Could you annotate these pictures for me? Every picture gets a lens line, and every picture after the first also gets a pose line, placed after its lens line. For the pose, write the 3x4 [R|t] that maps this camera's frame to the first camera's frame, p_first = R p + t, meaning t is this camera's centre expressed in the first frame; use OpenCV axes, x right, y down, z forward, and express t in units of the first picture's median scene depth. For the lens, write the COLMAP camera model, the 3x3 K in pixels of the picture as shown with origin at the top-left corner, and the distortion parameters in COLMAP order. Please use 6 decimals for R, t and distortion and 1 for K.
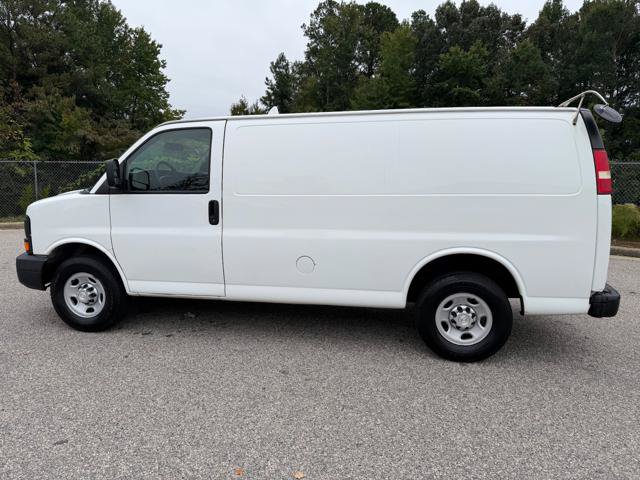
lens RADIAL K [[453.8, 0, 318.5], [0, 453.8, 243.6], [0, 0, 1]] dist [0.024207, -0.032846]
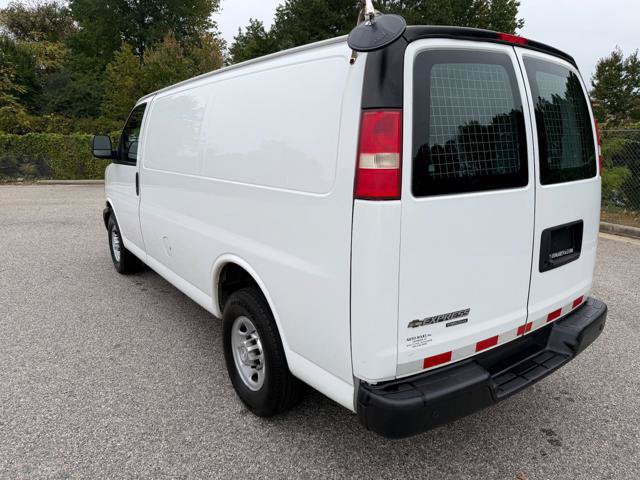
lens RADIAL K [[453.8, 0, 314.2], [0, 453.8, 242.6], [0, 0, 1]] dist [0.024207, -0.032846]
pose [[0.710386, 0.155345, -0.686455, 0.738136], [-0.111479, 0.987860, 0.108187, -0.085292], [0.694928, -0.000329, 0.719080, 0.465896]]
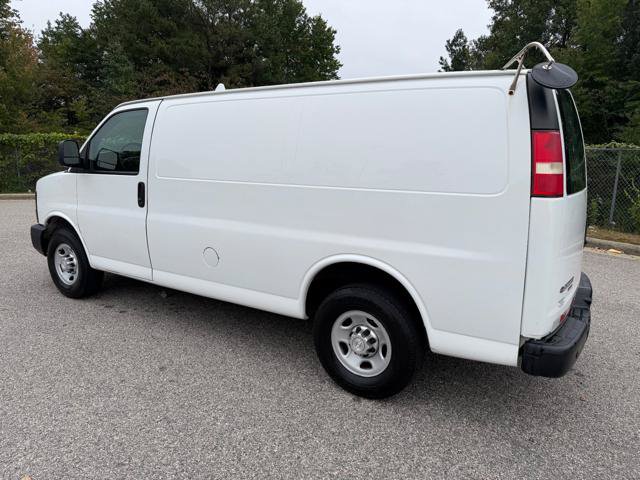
lens RADIAL K [[453.8, 0, 322.6], [0, 453.8, 241.5], [0, 0, 1]] dist [0.024207, -0.032846]
pose [[0.928264, 0.088114, -0.361333, 0.450255], [-0.077162, 0.996018, 0.044657, -0.037479], [0.363829, -0.013572, 0.931367, 0.198484]]
